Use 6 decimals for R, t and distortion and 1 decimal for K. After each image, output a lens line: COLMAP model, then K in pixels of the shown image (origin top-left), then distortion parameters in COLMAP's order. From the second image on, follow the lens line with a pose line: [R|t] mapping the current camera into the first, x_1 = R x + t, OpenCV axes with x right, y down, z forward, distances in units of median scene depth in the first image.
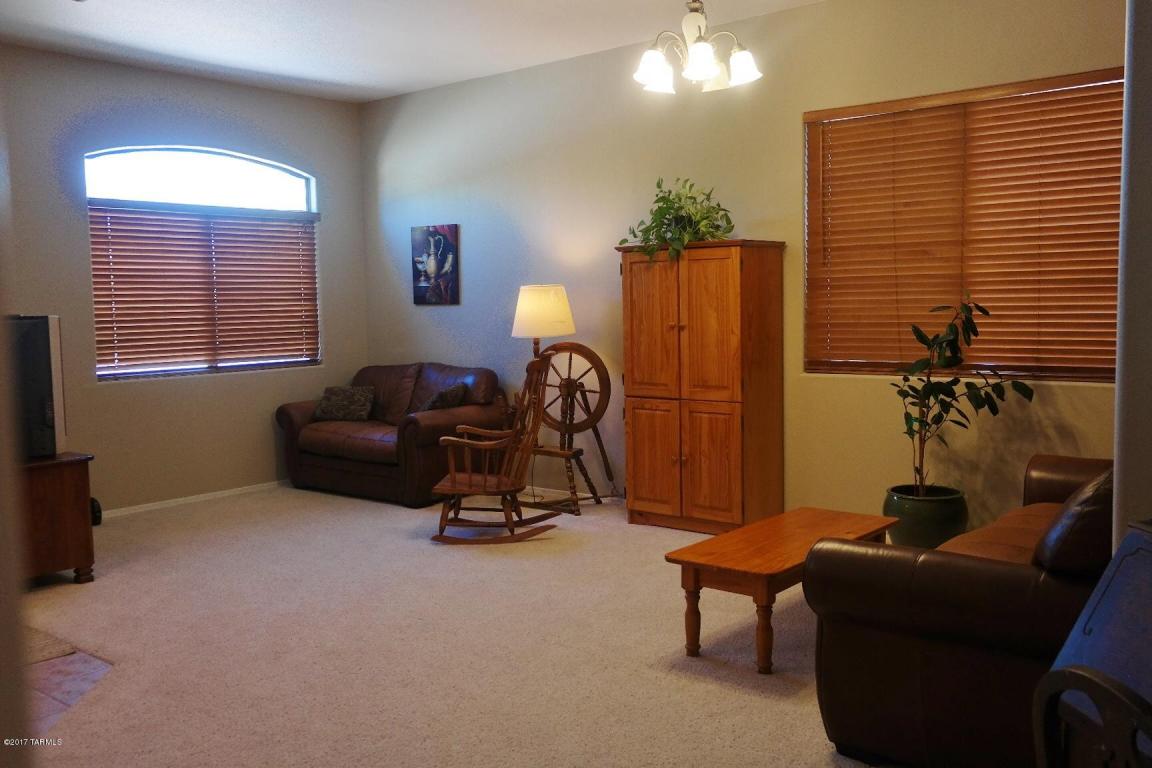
lens RADIAL K [[1026.5, 0, 577.9], [0, 1026.5, 385.3], [0, 0, 1]] dist [0.021722, 0.009603]
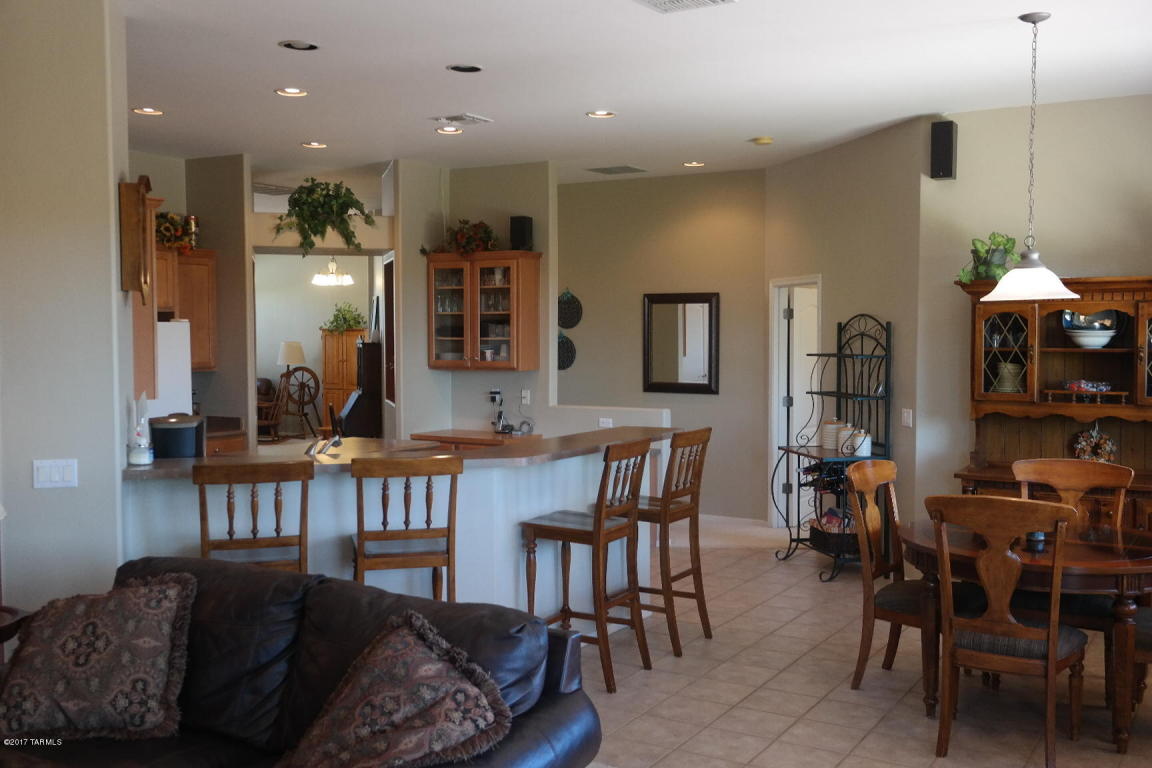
lens RADIAL K [[1137.7, 0, 572.4], [0, 1137.7, 384.6], [0, 0, 1]] dist [0.044313, 0.013631]
pose [[0.986840, 0.011071, 0.161321, 0.202870], [-0.005787, 0.999432, -0.033187, 0.092164], [-0.161597, 0.031816, 0.986344, -1.869977]]
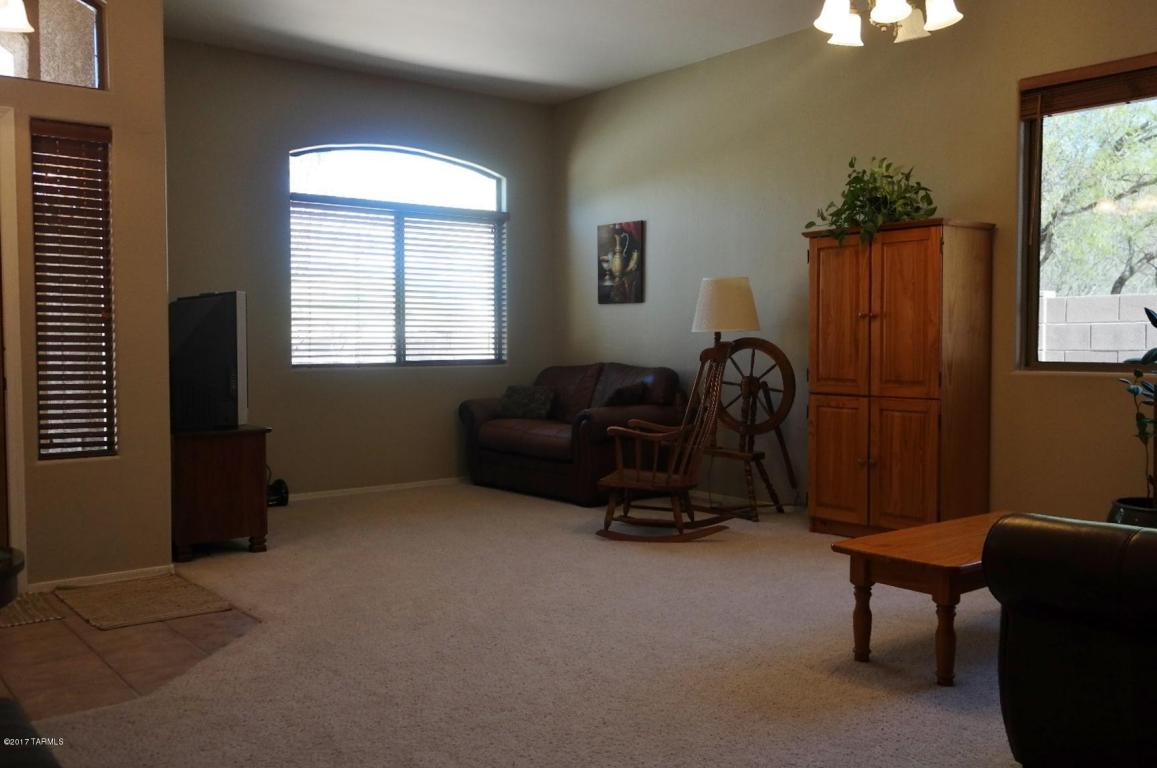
lens RADIAL K [[1026.6, 0, 579.7], [0, 1026.6, 382.5], [0, 0, 1]] dist [0.015478, 0.005687]
pose [[0.979097, 0.026434, -0.201666, 0.031239], [-0.034273, 0.998783, -0.035474, 0.042776], [0.200483, 0.041645, 0.978812, 0.053056]]
